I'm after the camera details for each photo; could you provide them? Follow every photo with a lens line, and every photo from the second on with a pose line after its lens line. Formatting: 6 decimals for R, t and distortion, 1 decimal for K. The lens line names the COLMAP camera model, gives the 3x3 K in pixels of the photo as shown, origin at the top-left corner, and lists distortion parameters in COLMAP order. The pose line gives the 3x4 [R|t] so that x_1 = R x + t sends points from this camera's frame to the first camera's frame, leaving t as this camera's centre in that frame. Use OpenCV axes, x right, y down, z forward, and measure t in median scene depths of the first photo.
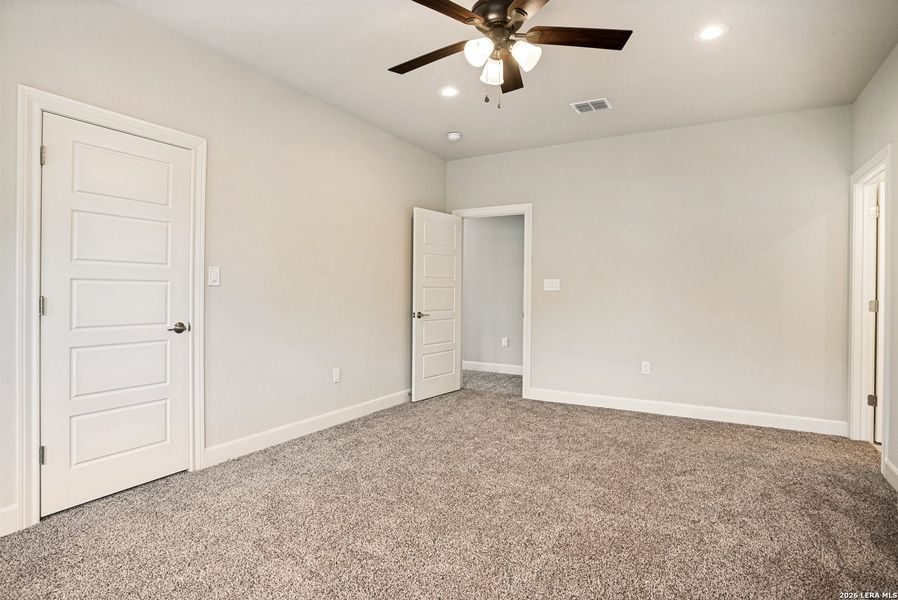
lens RADIAL K [[435.9, 0, 447.8], [0, 435.9, 294.9], [0, 0, 1]] dist [-0.082194, 0.031361]
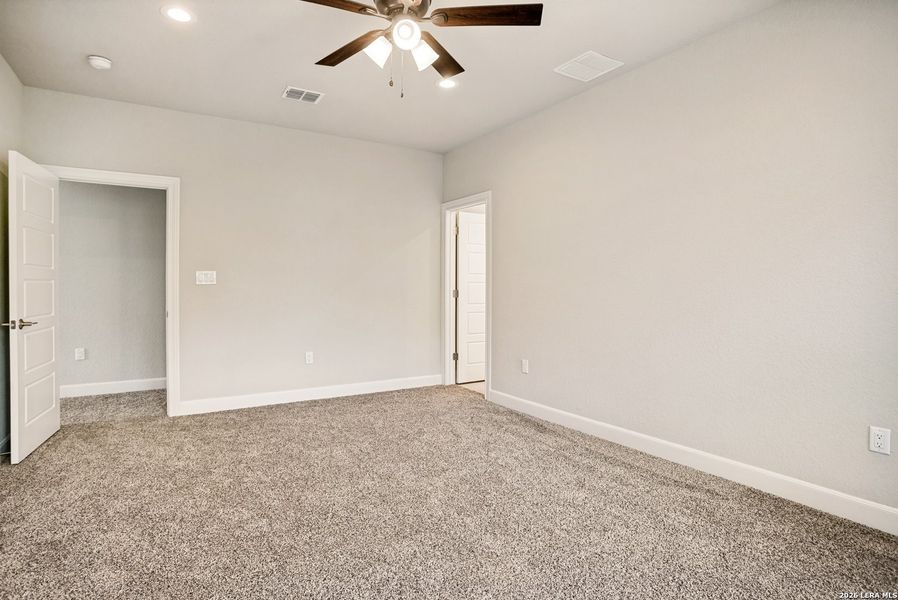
lens RADIAL K [[435.9, 0, 447.8], [0, 435.9, 294.9], [0, 0, 1]] dist [-0.082194, 0.031361]
pose [[0.509992, -0.022721, 0.859879, -0.295239], [0.008921, 0.999737, 0.021125, -0.002762], [-0.860133, -0.003103, 0.510061, 0.184981]]
